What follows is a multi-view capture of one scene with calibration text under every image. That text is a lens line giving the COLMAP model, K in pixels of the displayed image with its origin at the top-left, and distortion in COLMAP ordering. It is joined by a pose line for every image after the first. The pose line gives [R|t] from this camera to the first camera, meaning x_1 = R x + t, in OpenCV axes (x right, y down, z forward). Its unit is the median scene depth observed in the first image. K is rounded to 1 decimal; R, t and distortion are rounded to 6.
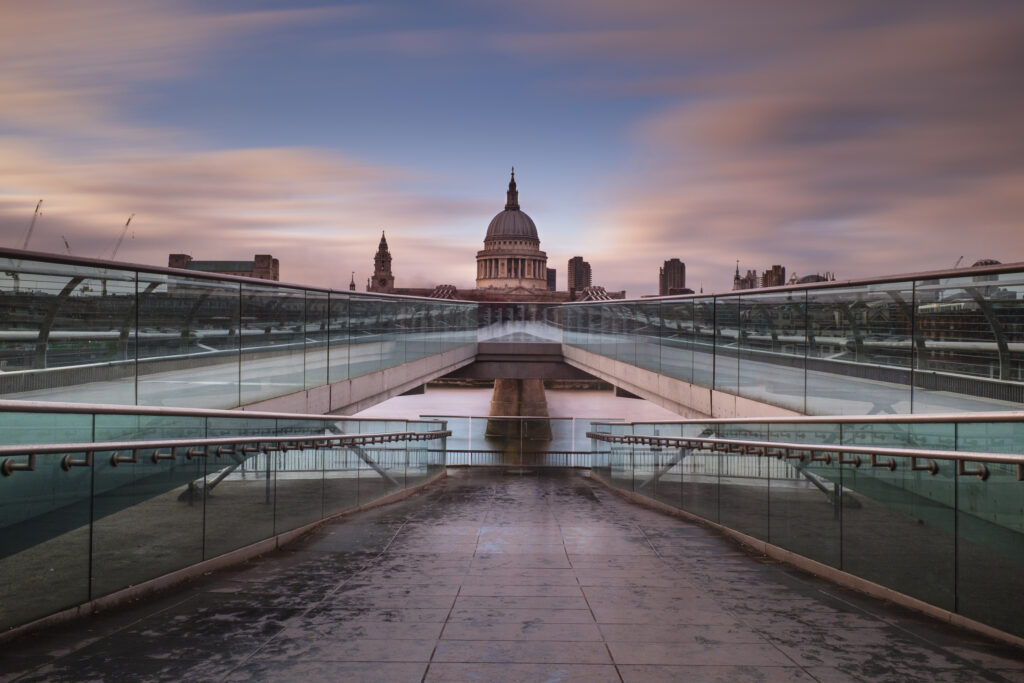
lens RADIAL K [[1068.2, 0, 512.0], [0, 1068.2, 341.5], [0, 0, 1]] dist [-0.034945, -0.000449]
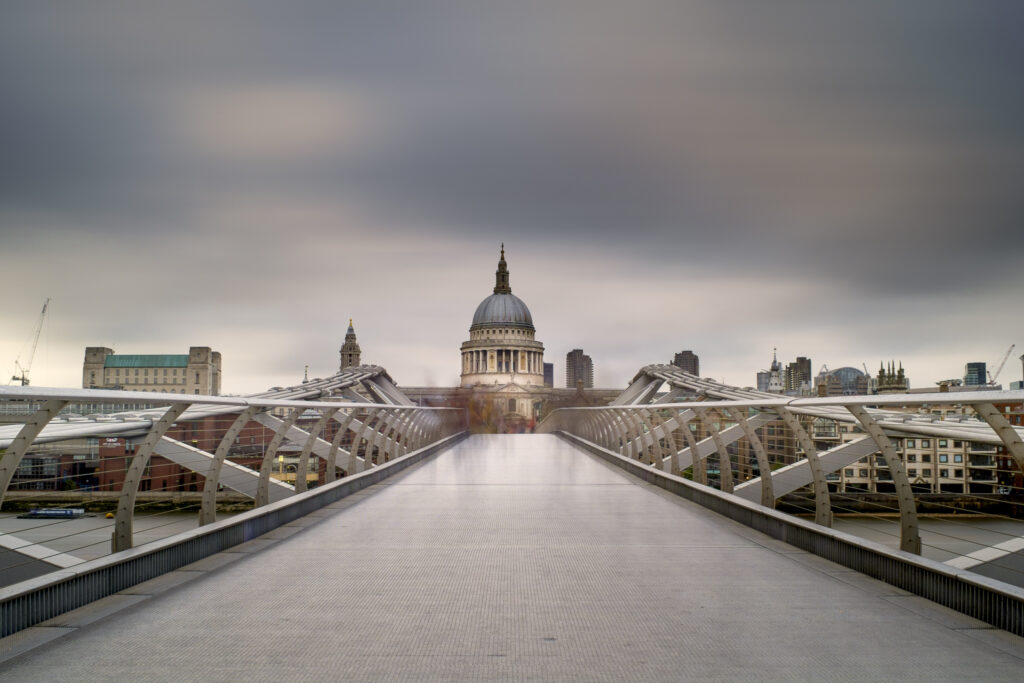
lens RADIAL K [[1166.0, 0, 512.0], [0, 1166.0, 341.5], [0, 0, 1]] dist [-0.005938, 0.002432]
pose [[0.999910, -0.011034, 0.007621, 0.000432], [0.011671, 0.995935, -0.089314, -0.001613], [-0.006605, 0.089395, 0.995974, 0.075494]]
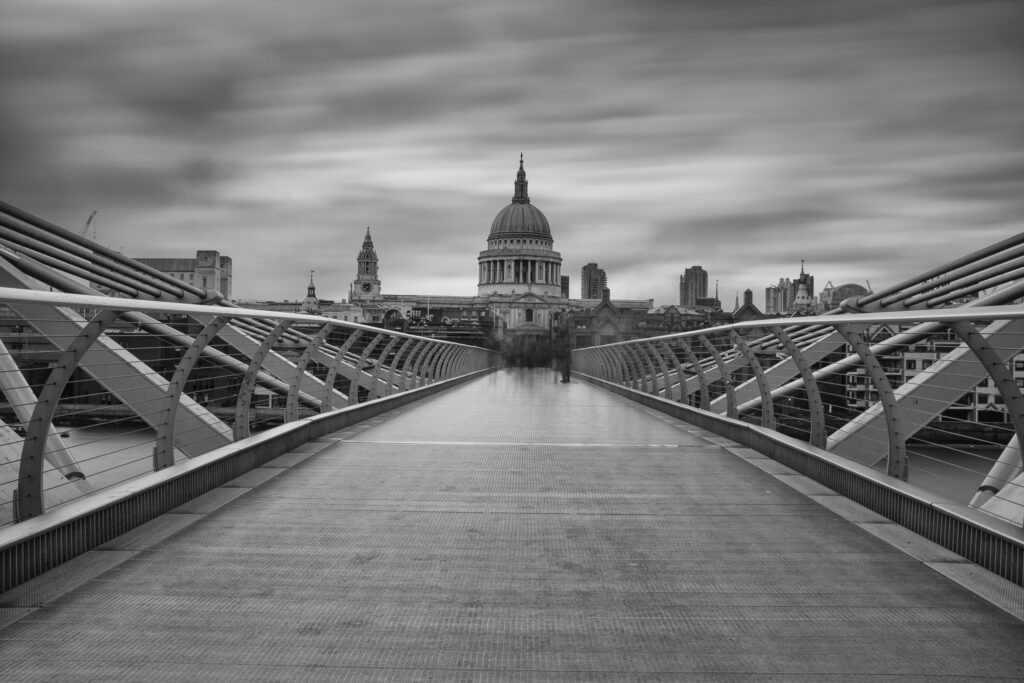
lens RADIAL K [[1068.2, 0, 512.0], [0, 1068.2, 341.5], [0, 0, 1]] dist [-0.034945, -0.000449]
pose [[0.999953, 0.005954, -0.007702, 0.000404], [-0.006022, 0.999943, -0.008799, -0.005761], [0.007649, 0.008845, 0.999932, 0.153123]]
